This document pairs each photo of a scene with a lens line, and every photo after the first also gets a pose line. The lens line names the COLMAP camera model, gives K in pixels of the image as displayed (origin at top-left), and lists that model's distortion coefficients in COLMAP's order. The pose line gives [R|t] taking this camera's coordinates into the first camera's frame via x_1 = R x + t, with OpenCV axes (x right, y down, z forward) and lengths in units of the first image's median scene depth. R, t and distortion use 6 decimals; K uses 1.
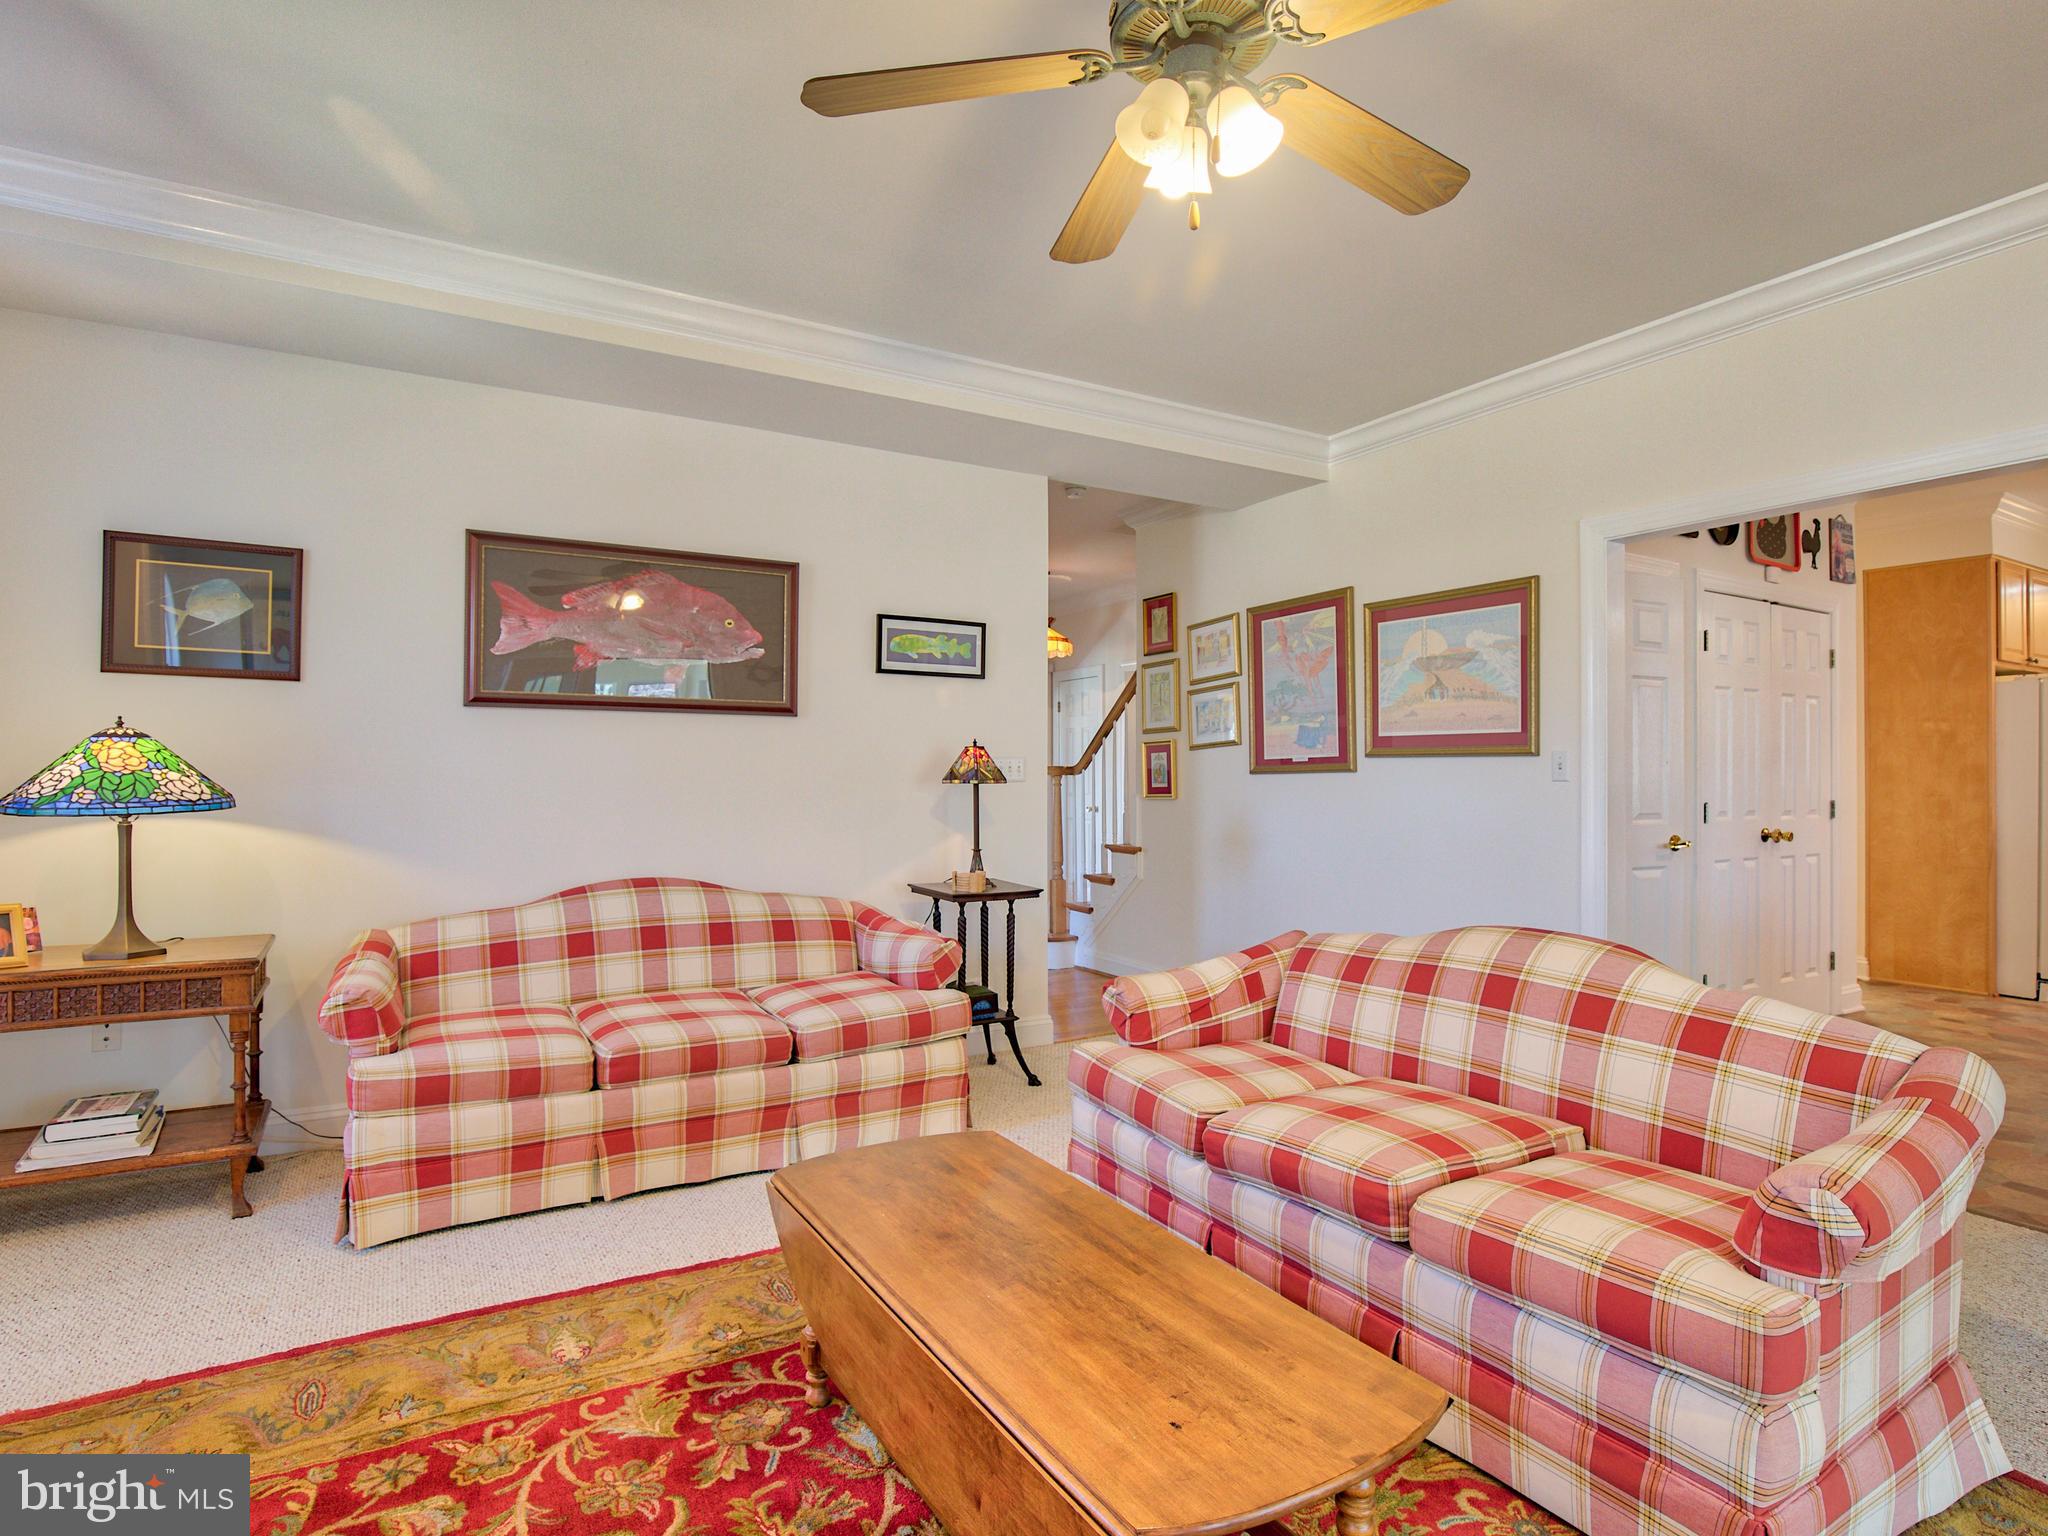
lens RADIAL K [[1055.0, 0, 1033.6], [0, 1055.0, 762.4], [0, 0, 1]] dist [-0.031443, 0.000471]
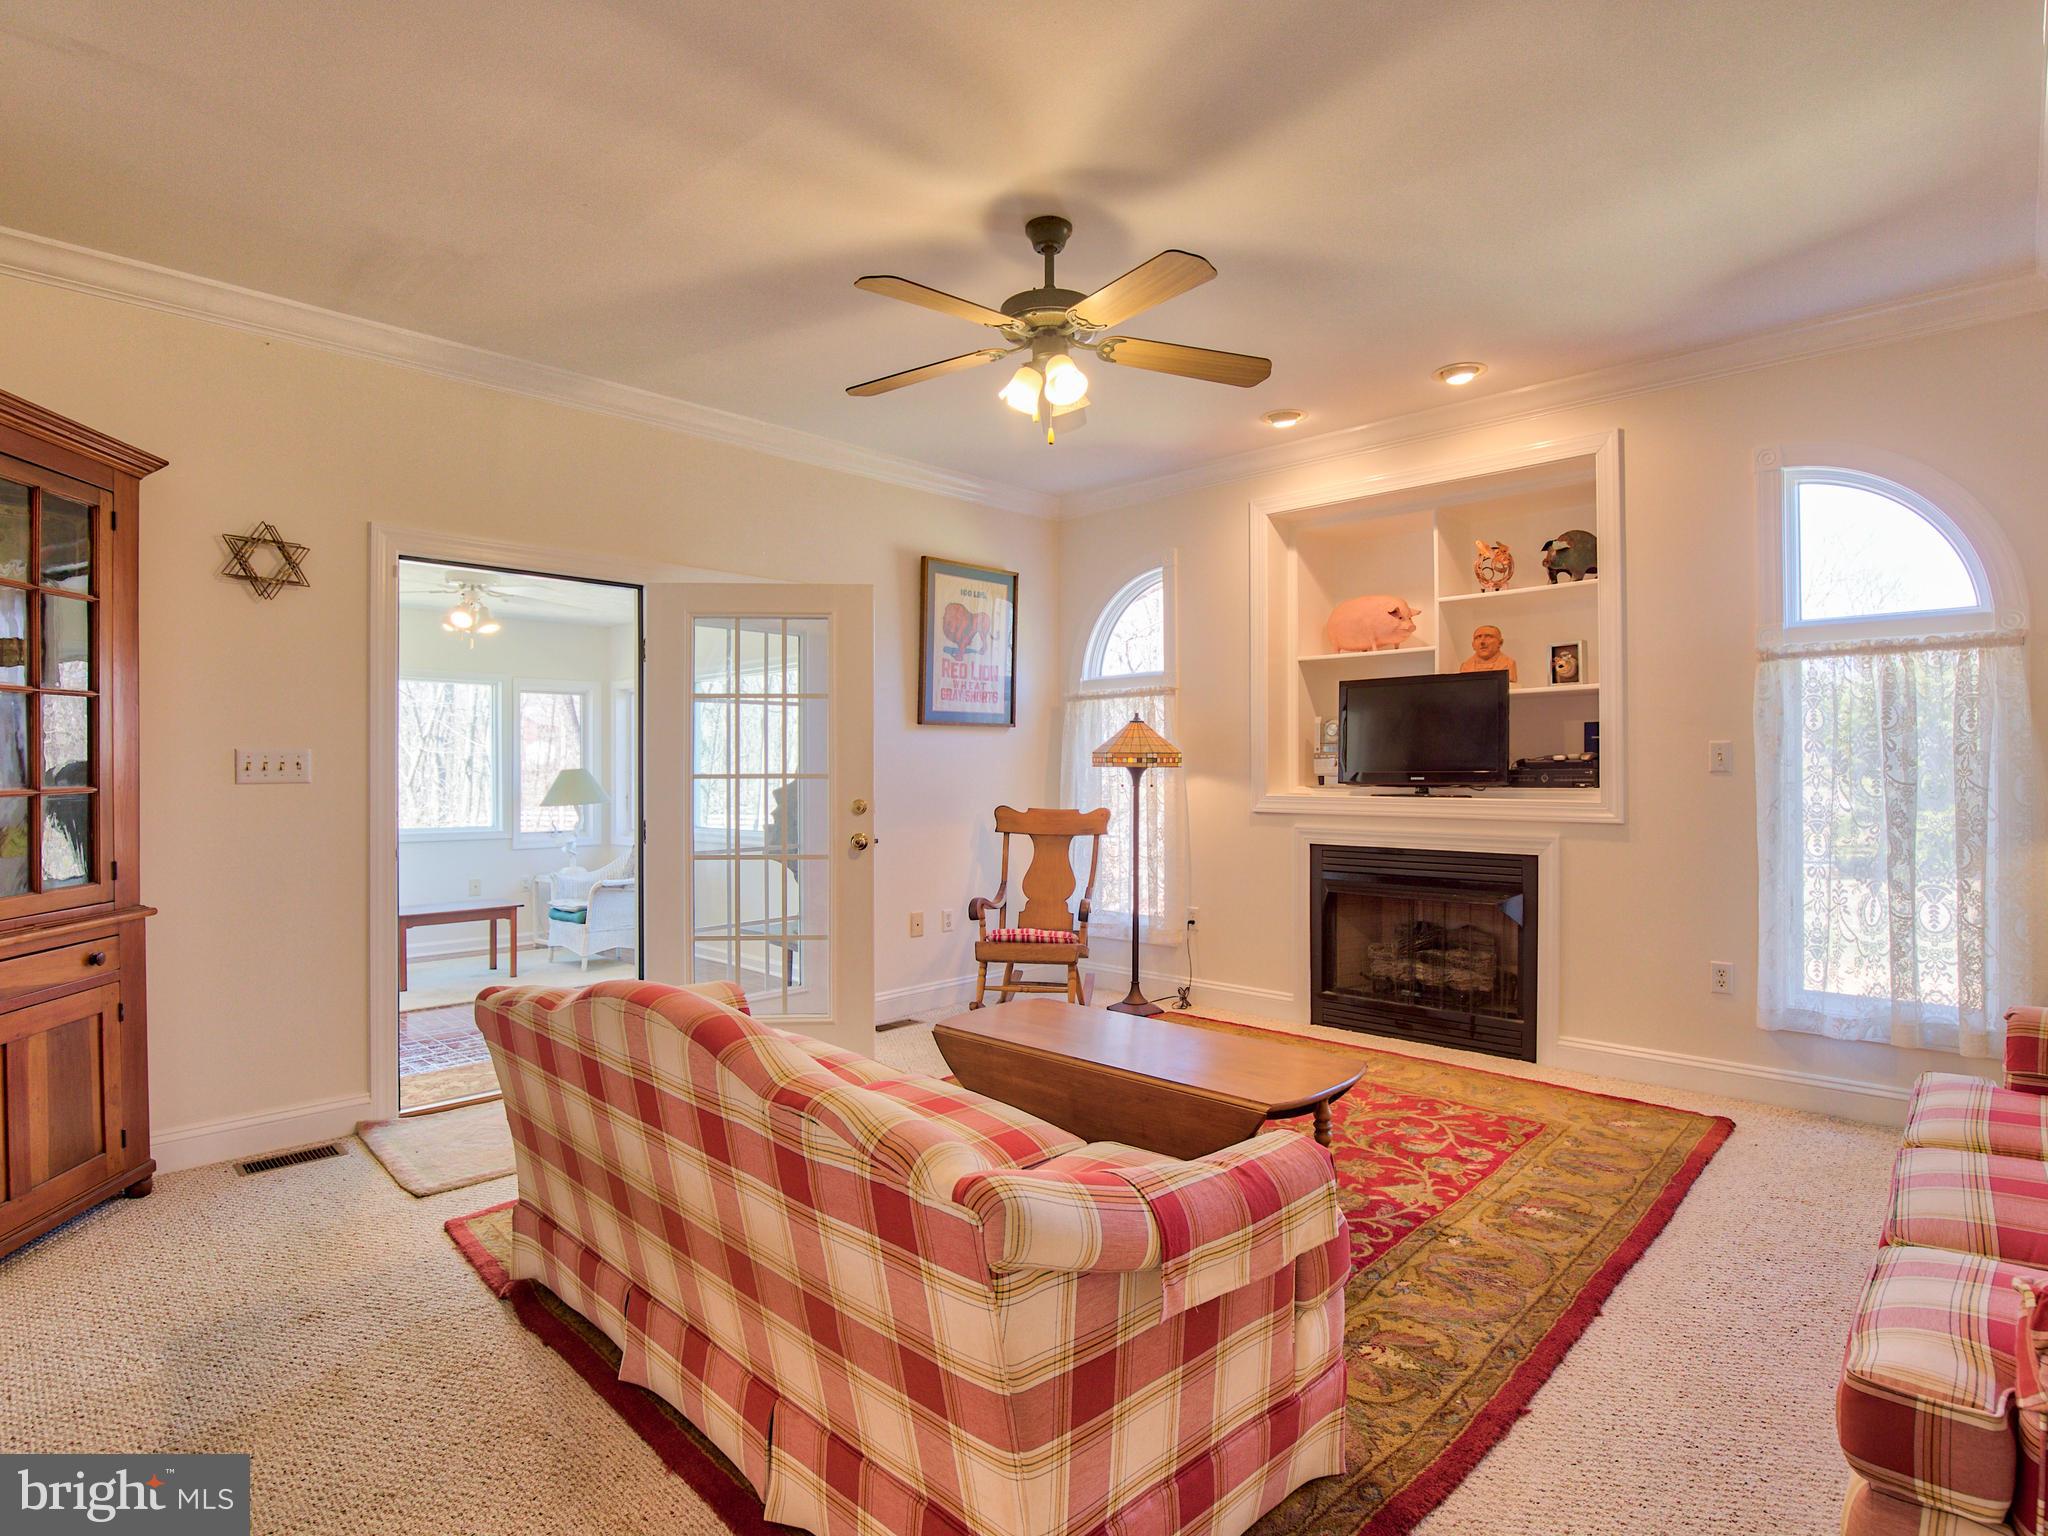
lens RADIAL K [[1059.9, 0, 1037.6], [0, 1059.9, 761.3], [0, 0, 1]] dist [-0.032907, 0.006557]
pose [[-0.963251, 0.003293, -0.268584, 0.274343], [0.008673, 0.999785, -0.018845, 0.012693], [0.268465, -0.020482, -0.963072, 1.152101]]
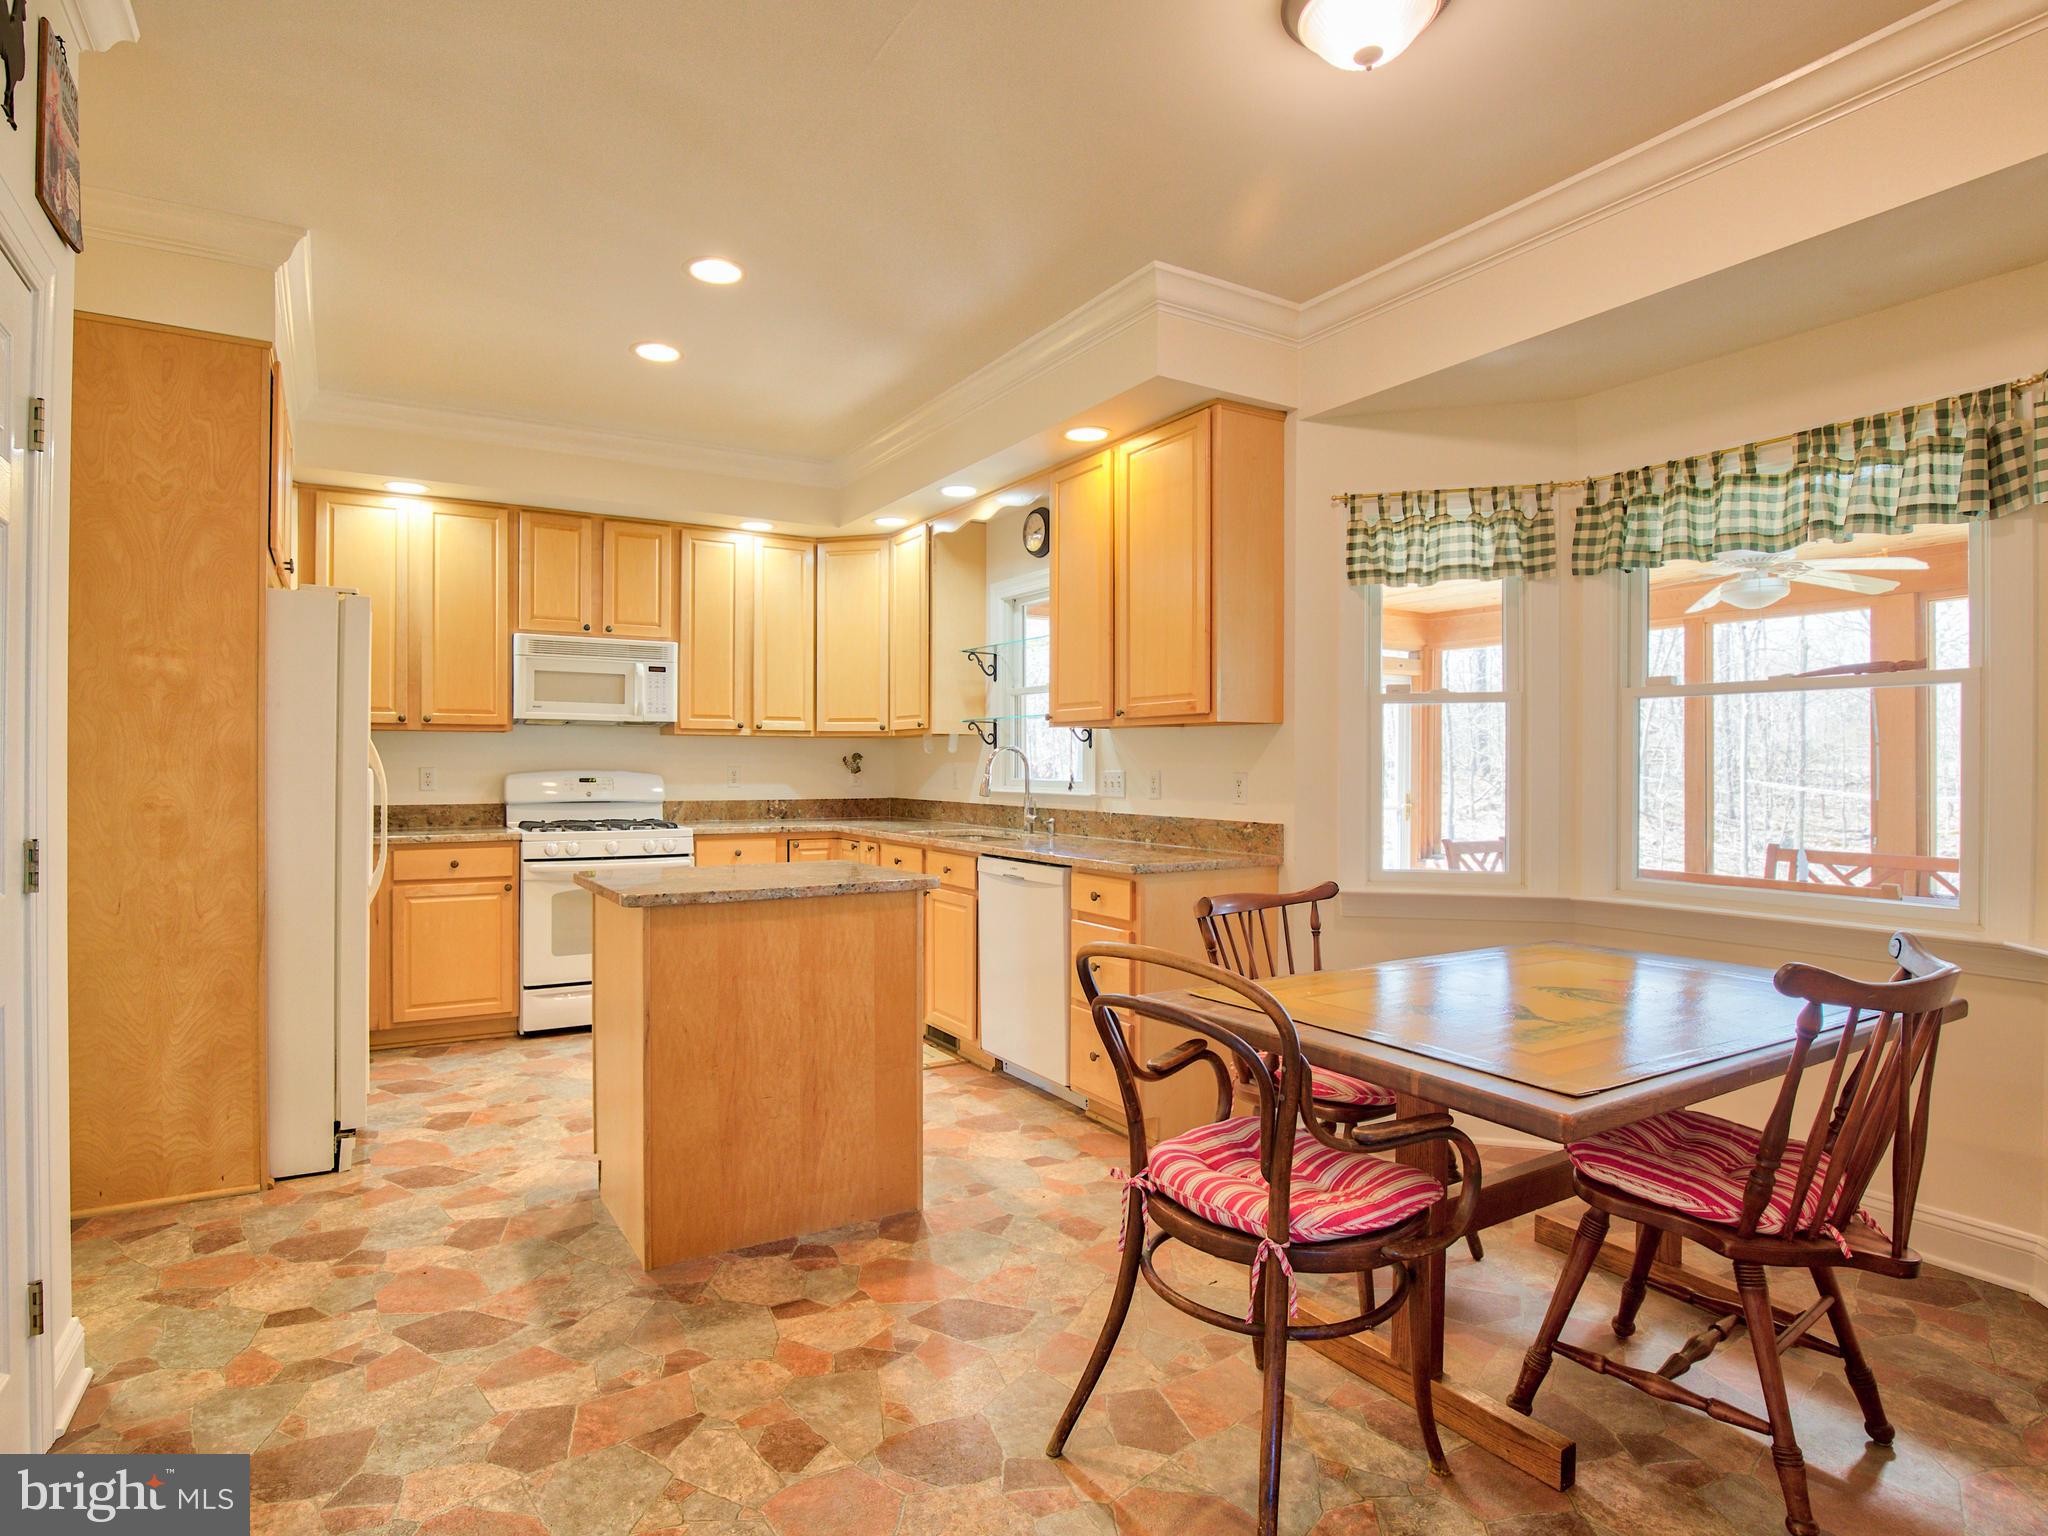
lens RADIAL K [[1076.5, 0, 971.3], [0, 1076.5, 765.4], [0, 0, 1]] dist [-0.027788, 0.000149]
pose [[0.011512, 0.002793, 0.999930, 0.577220], [-0.016570, 0.999859, -0.002602, 0.010840], [-0.999796, -0.016539, 0.011557, 0.922190]]
